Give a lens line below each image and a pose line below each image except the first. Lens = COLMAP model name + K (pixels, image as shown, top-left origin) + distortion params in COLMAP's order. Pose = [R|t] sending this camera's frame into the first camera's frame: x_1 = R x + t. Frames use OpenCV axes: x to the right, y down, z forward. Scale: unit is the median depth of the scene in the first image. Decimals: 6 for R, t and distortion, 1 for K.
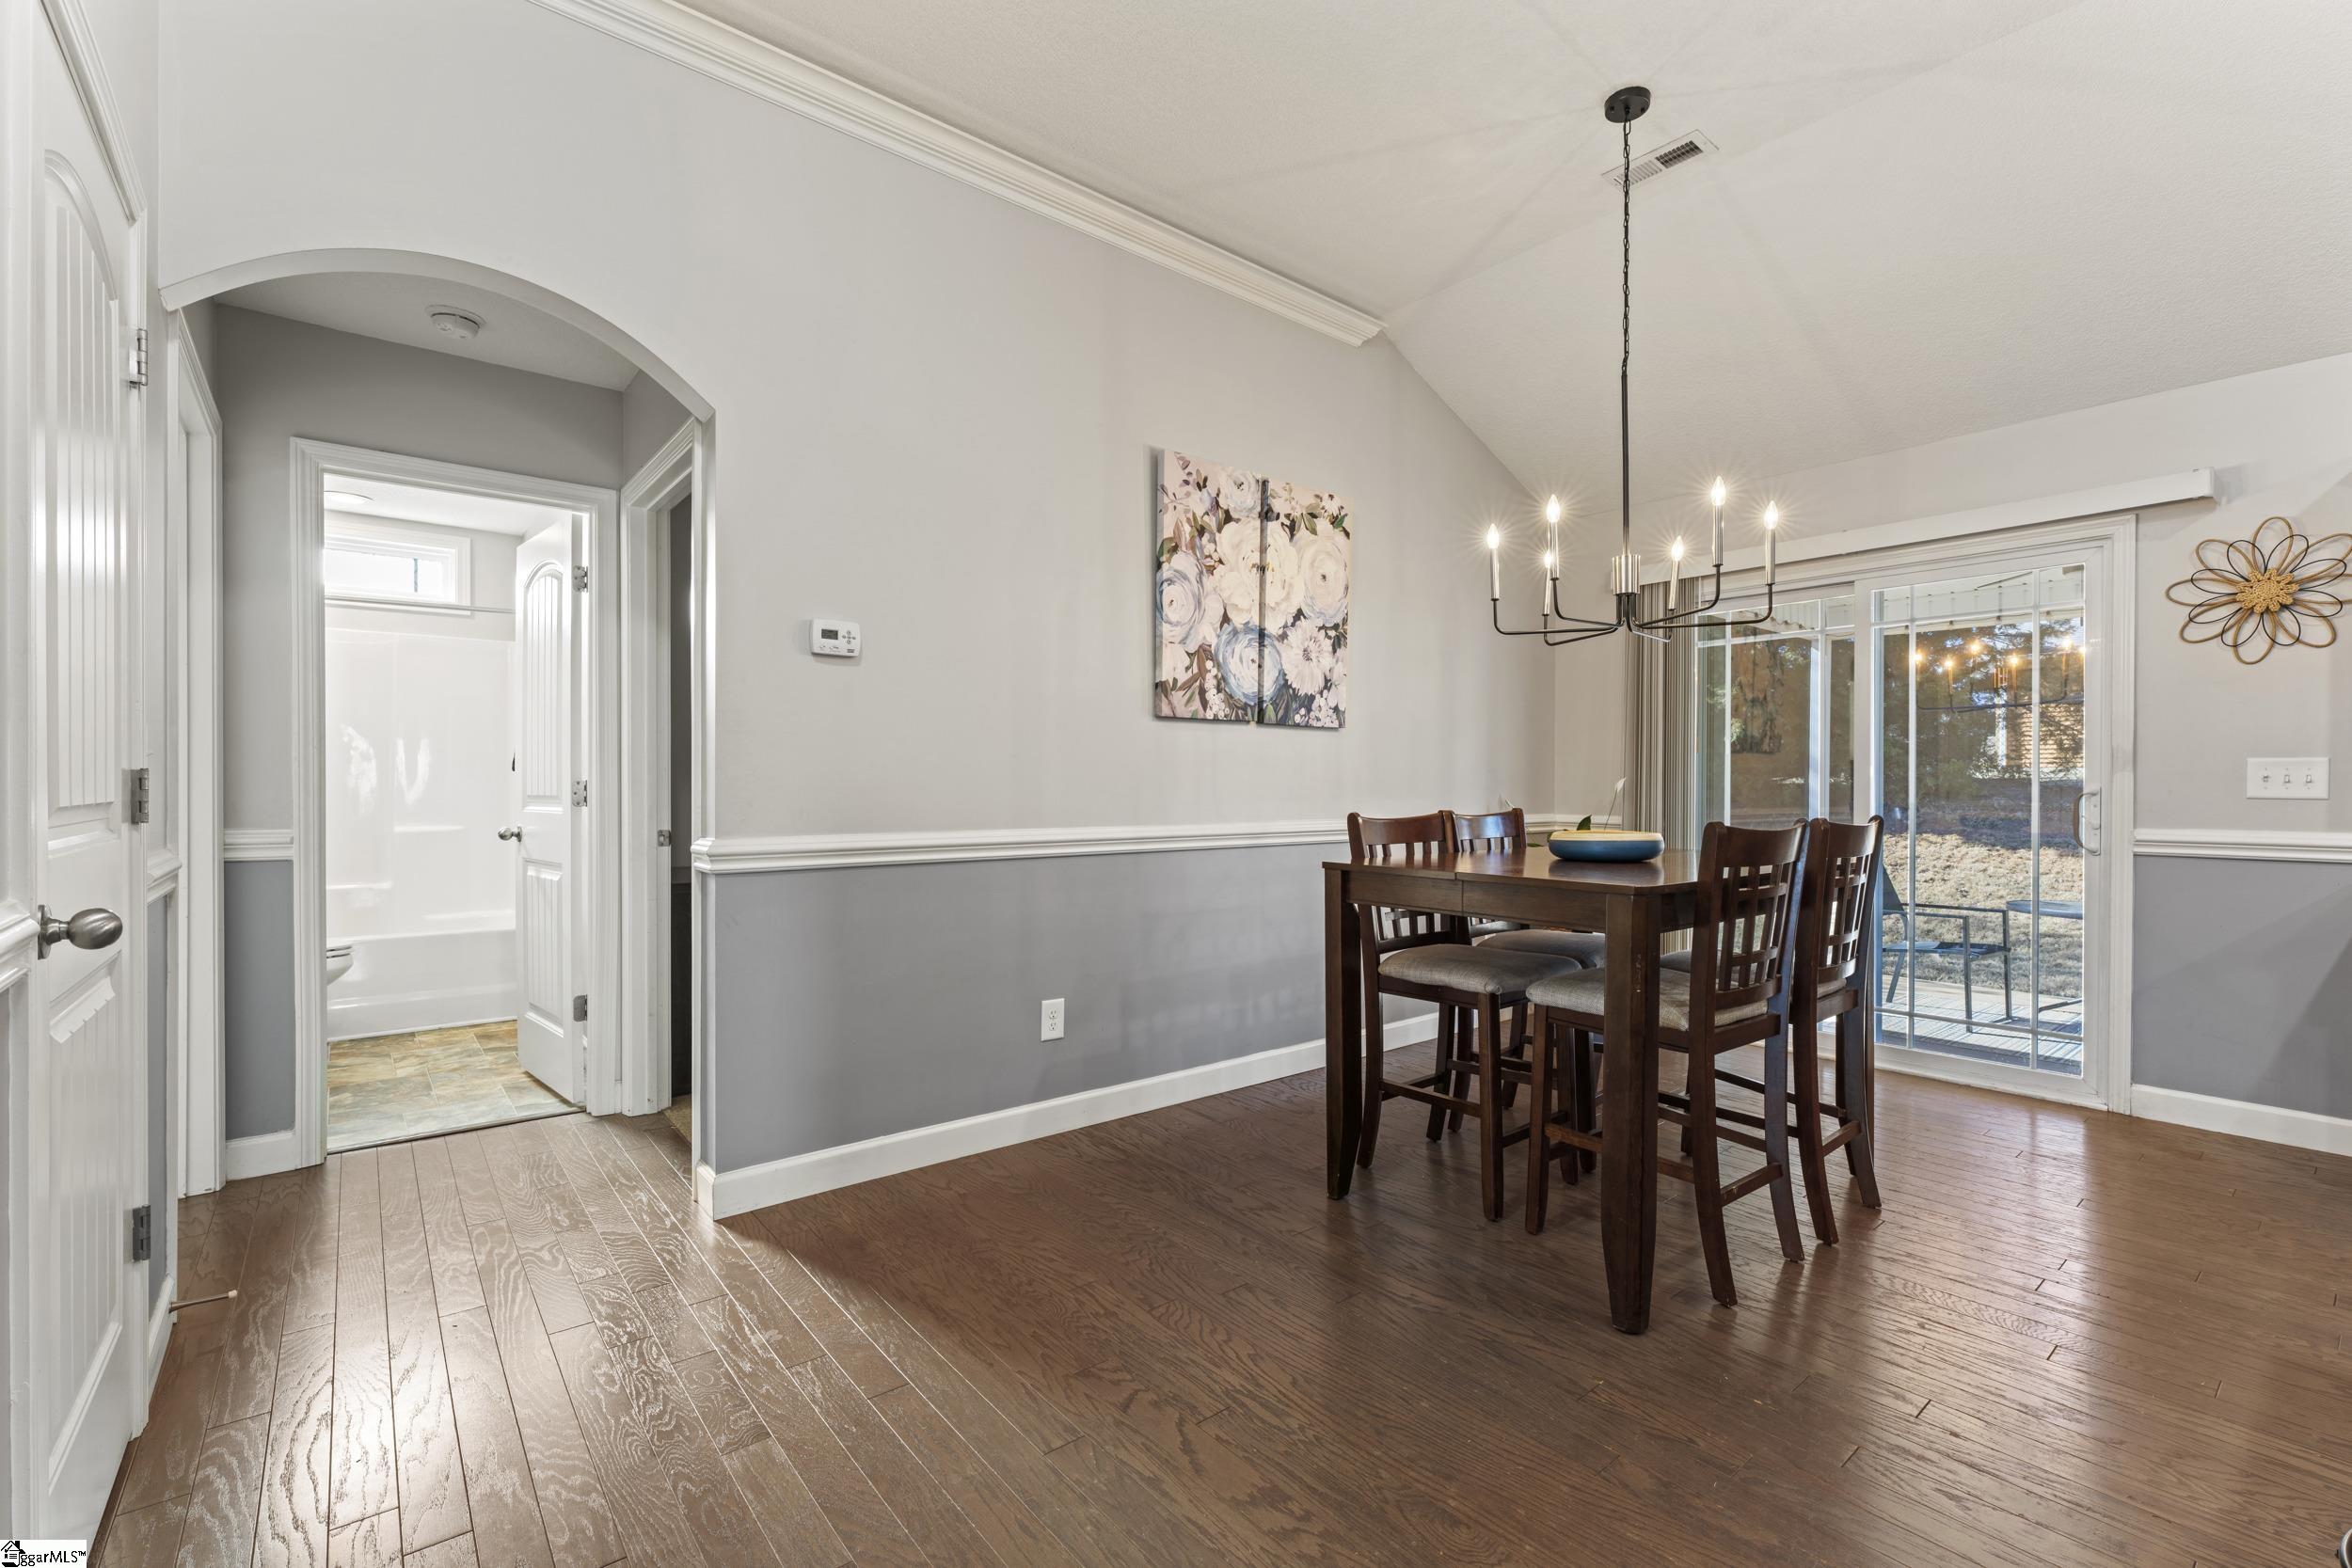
lens RADIAL K [[1016.4, 0, 1174.9], [0, 1016.4, 795.2], [0, 0, 1]] dist [-0.001874, 0.000277]
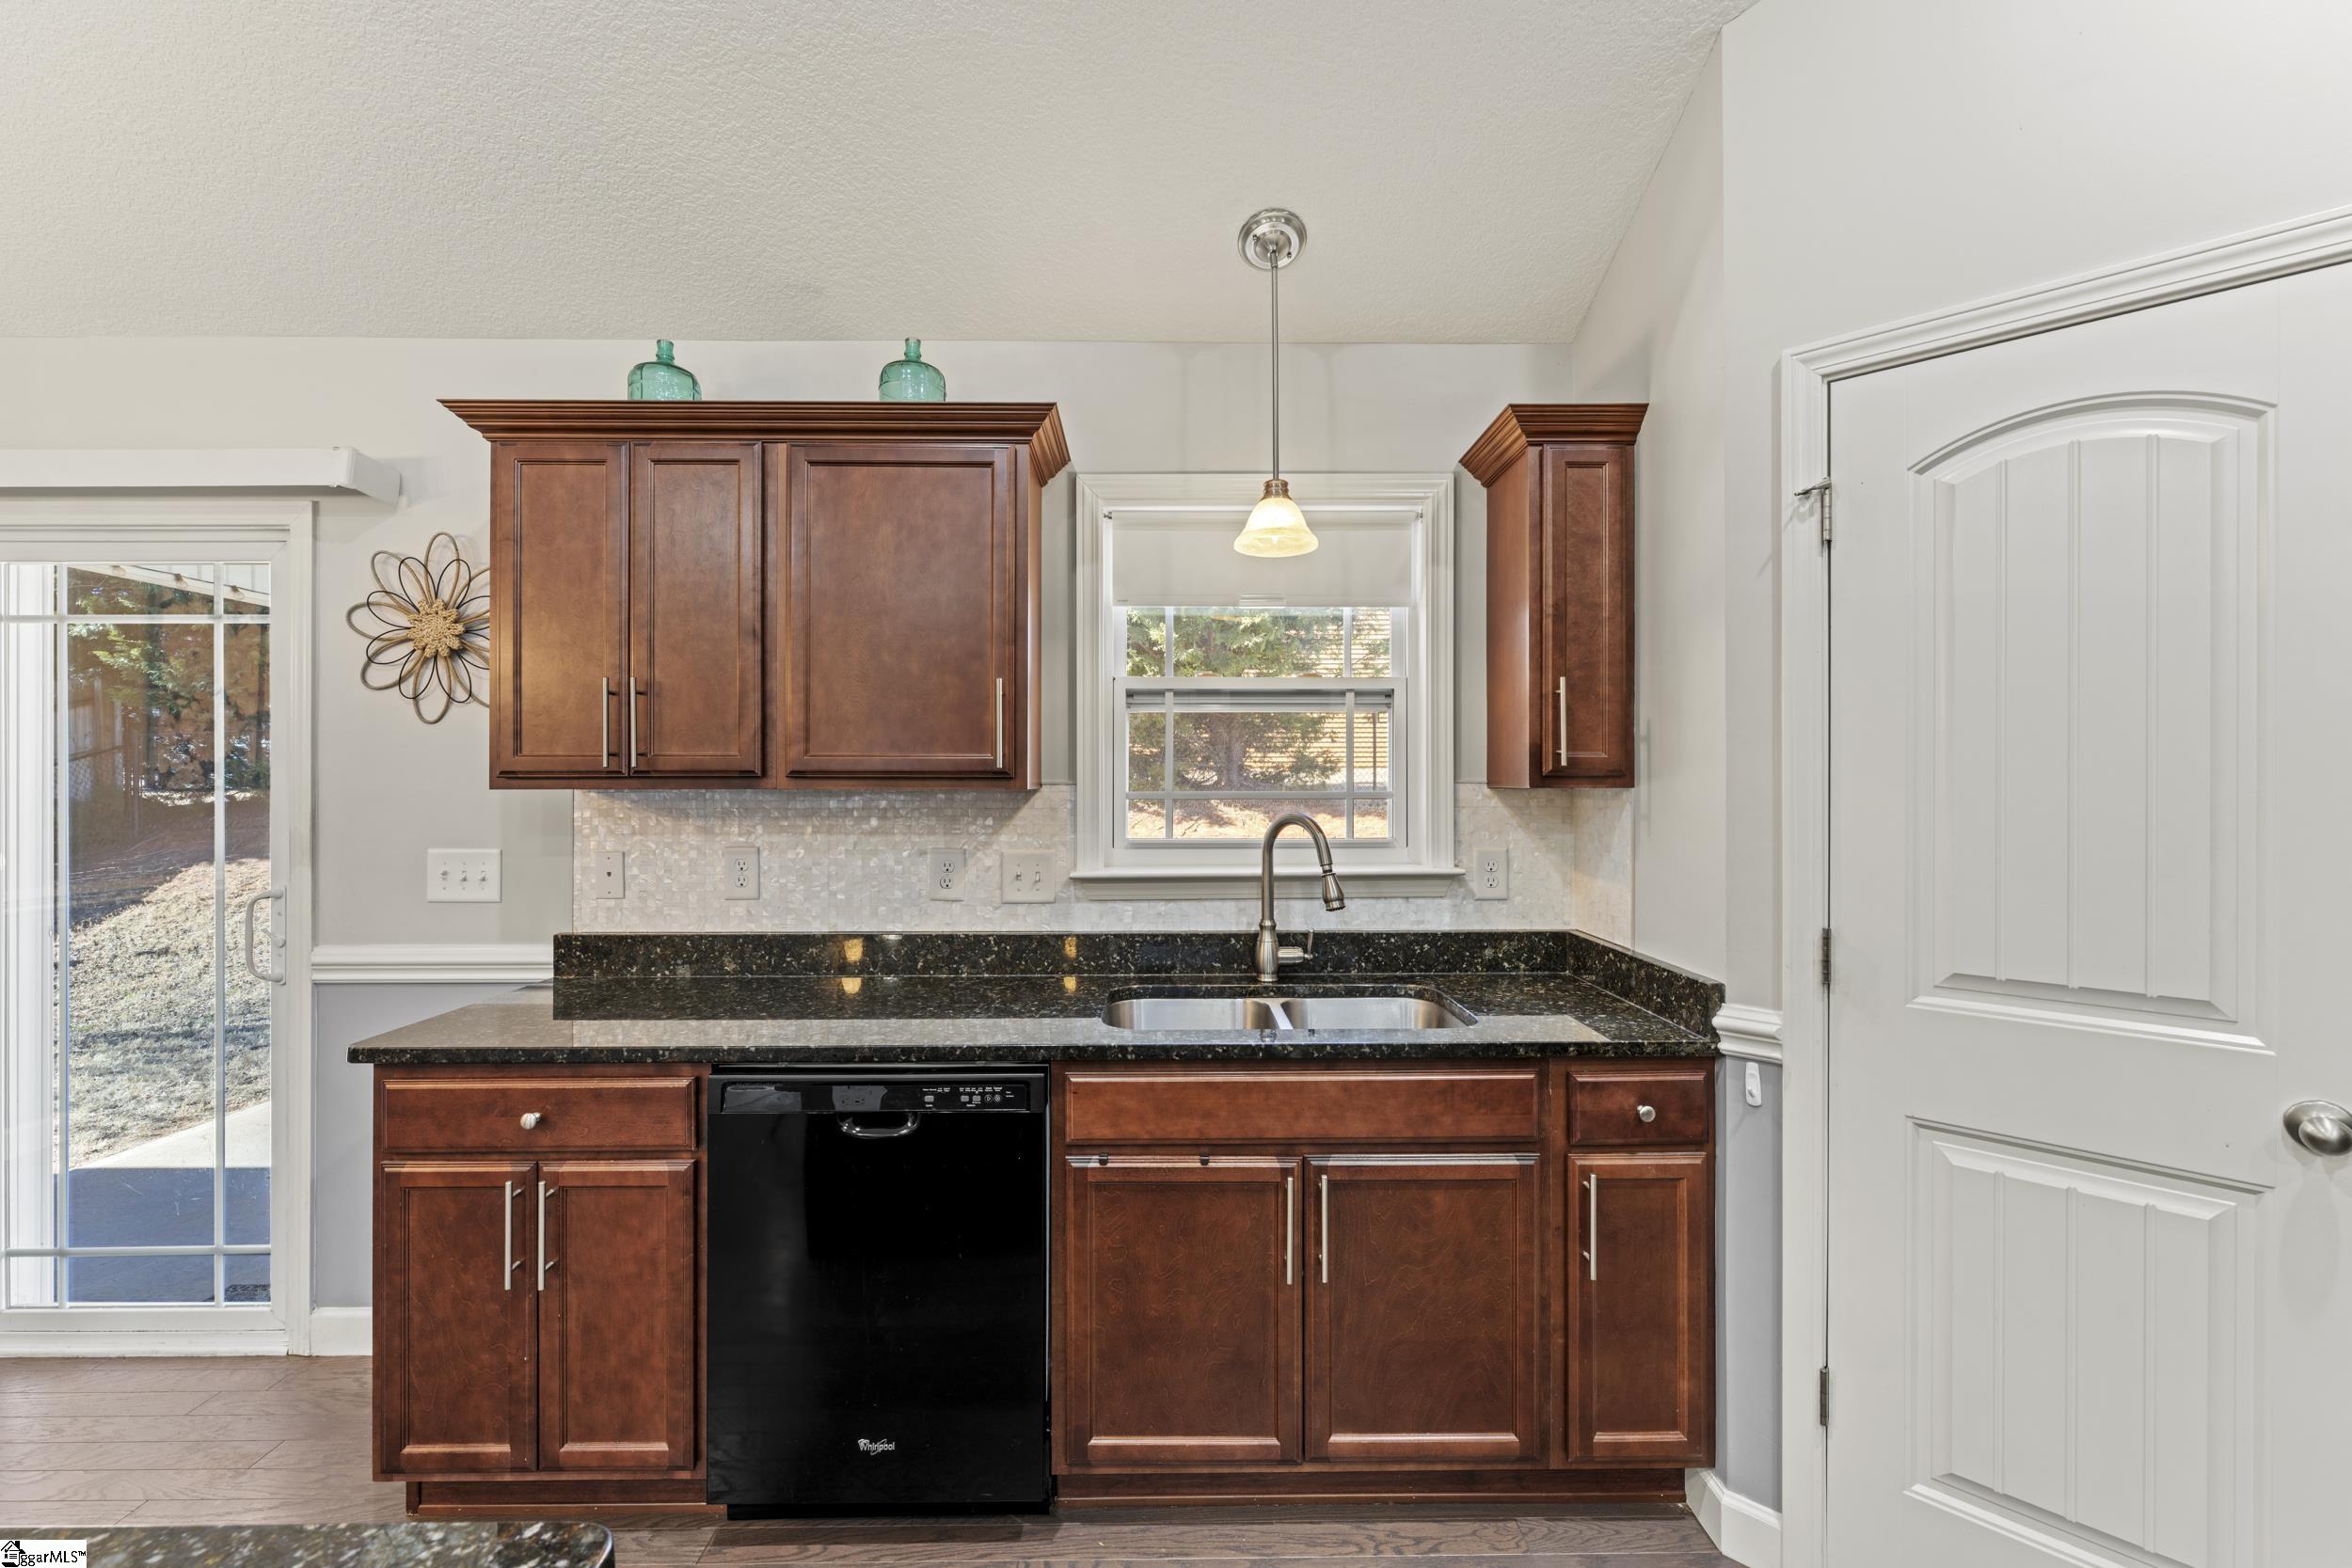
lens RADIAL K [[964.4, 0, 1160.2], [0, 964.4, 778.1], [0, 0, 1]] dist [-0.002314, -0.000167]
pose [[0.621224, -0.003728, 0.783624, 0.750526], [0.007252, 0.999973, -0.000991, -0.075817], [-0.783599, 0.006298, 0.621235, 0.118337]]
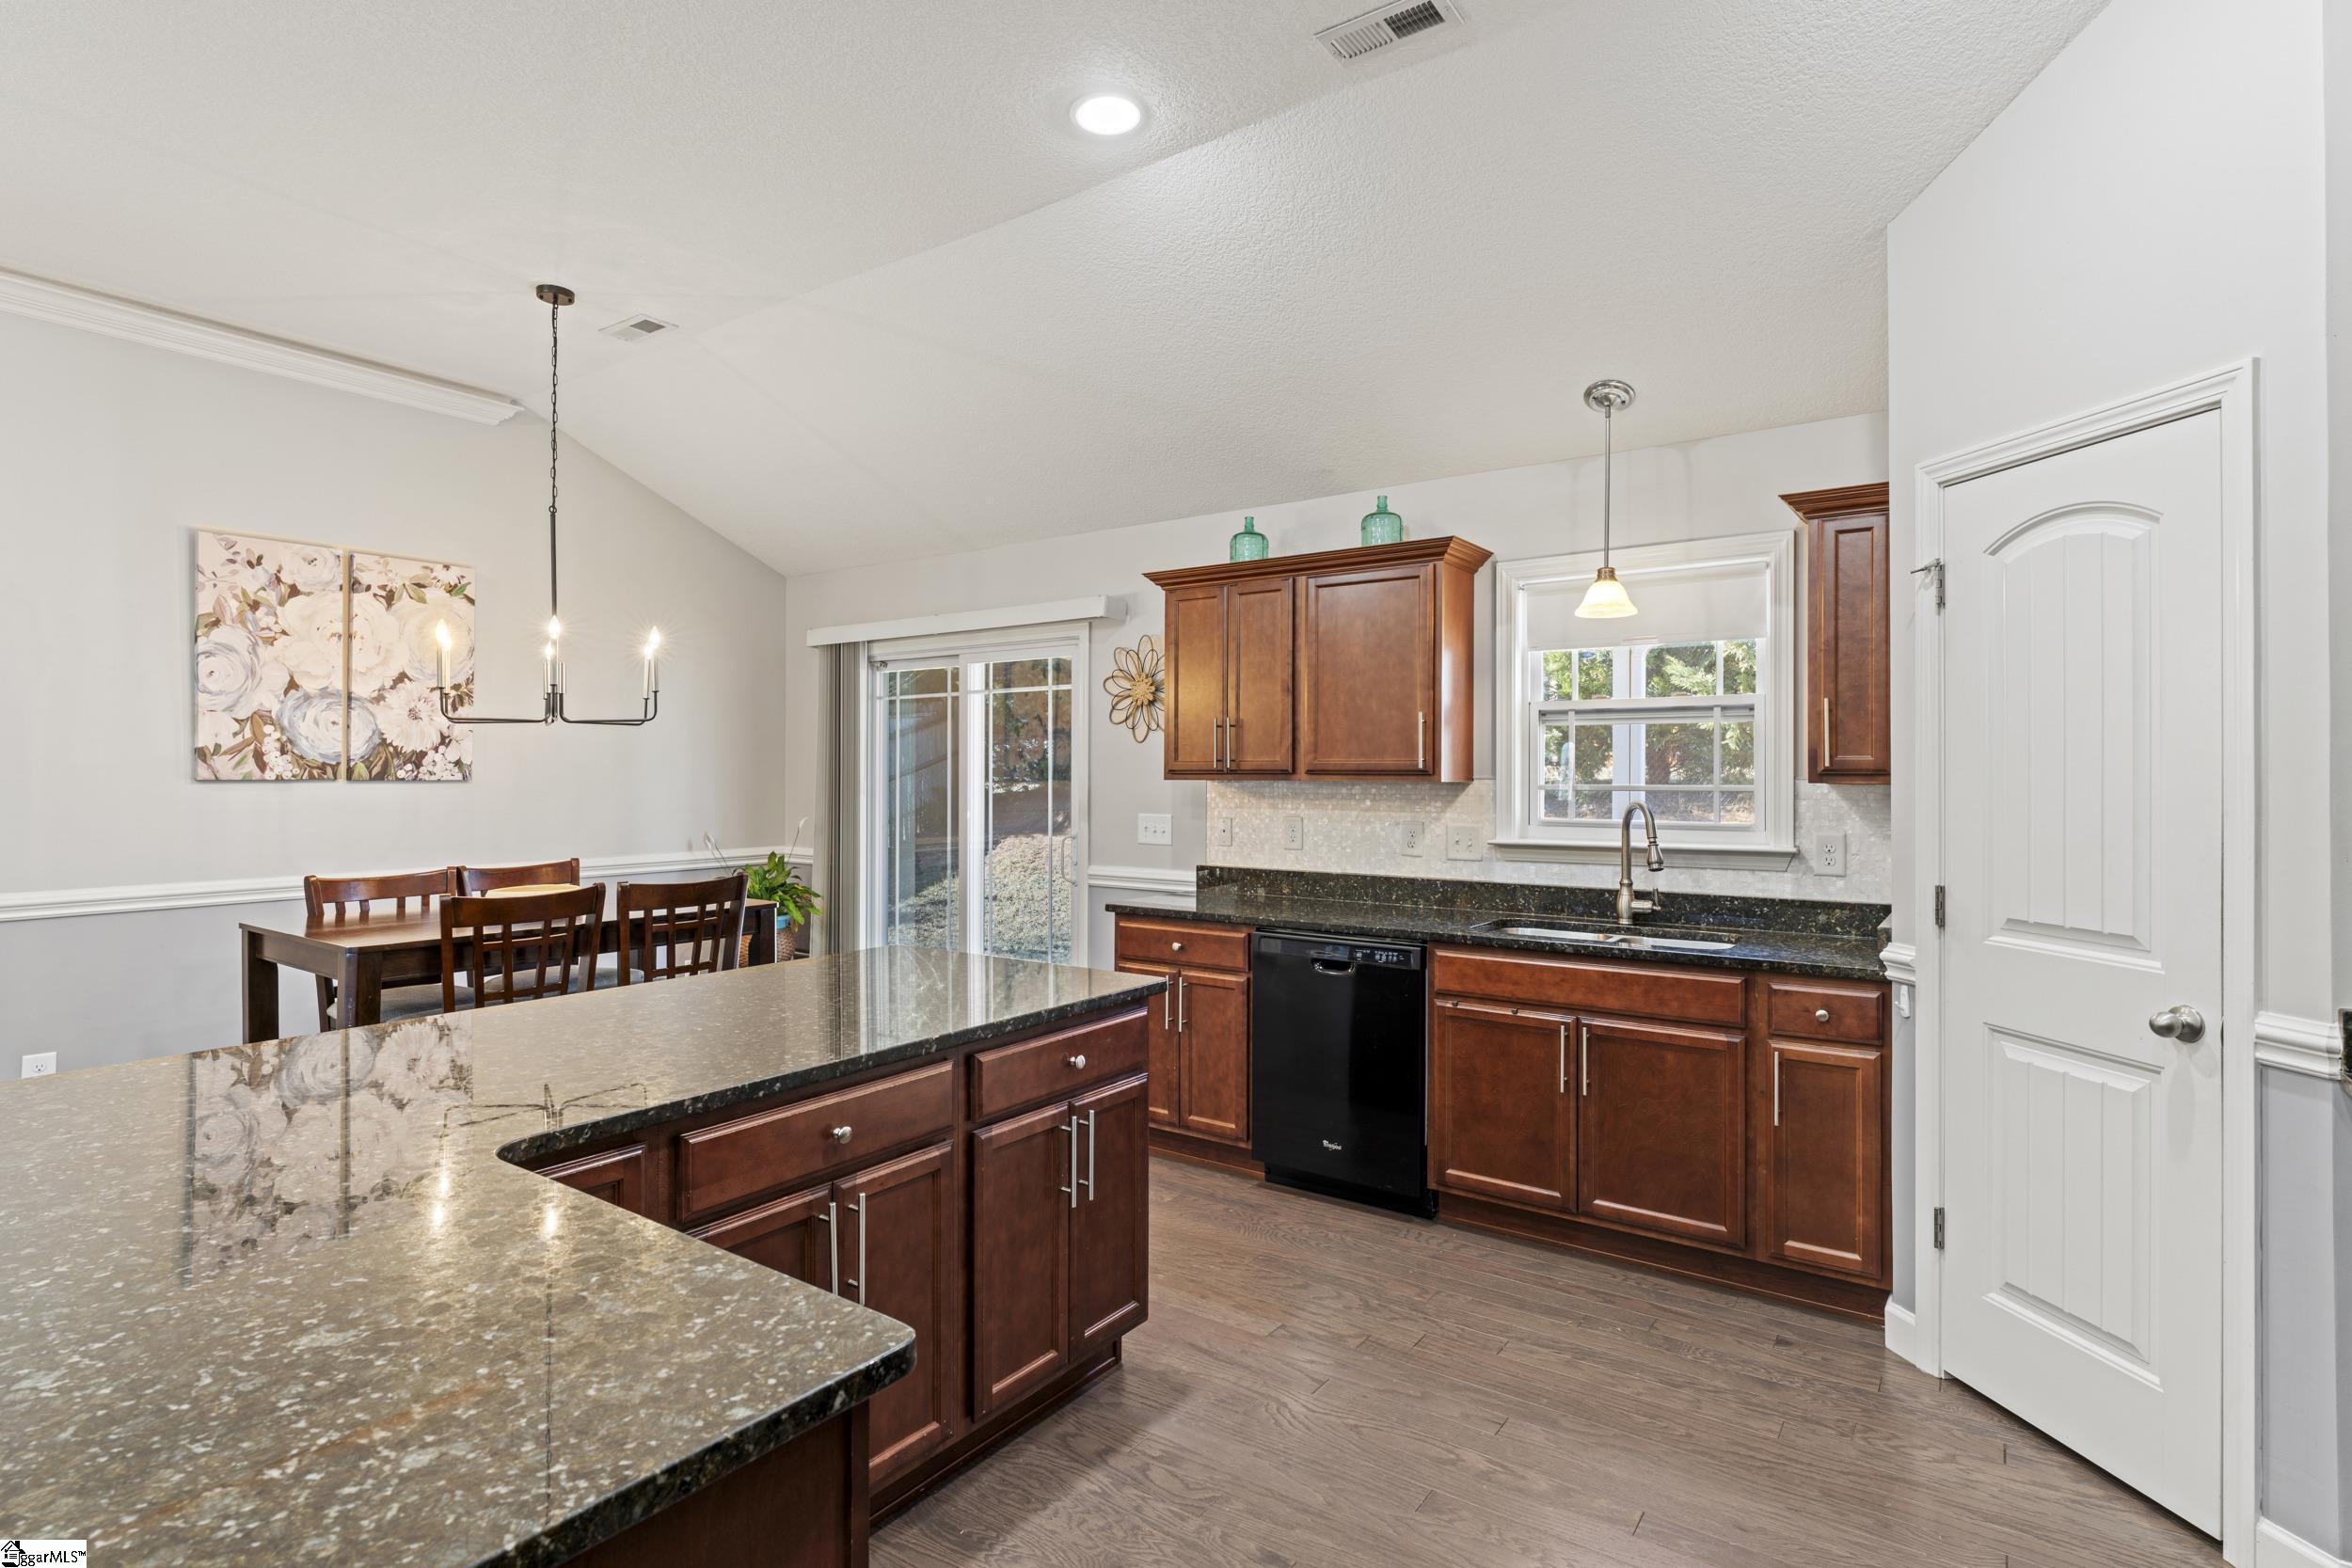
lens RADIAL K [[1152.3, 0, 1177.1], [0, 1152.3, 771.0], [0, 0, 1]] dist [-0.005726, -0.000859]
pose [[0.962879, -0.000327, 0.269935, 0.626983], [0.002224, 0.999975, -0.006723, -0.073739], [-0.269926, 0.007073, 0.962855, -0.422127]]
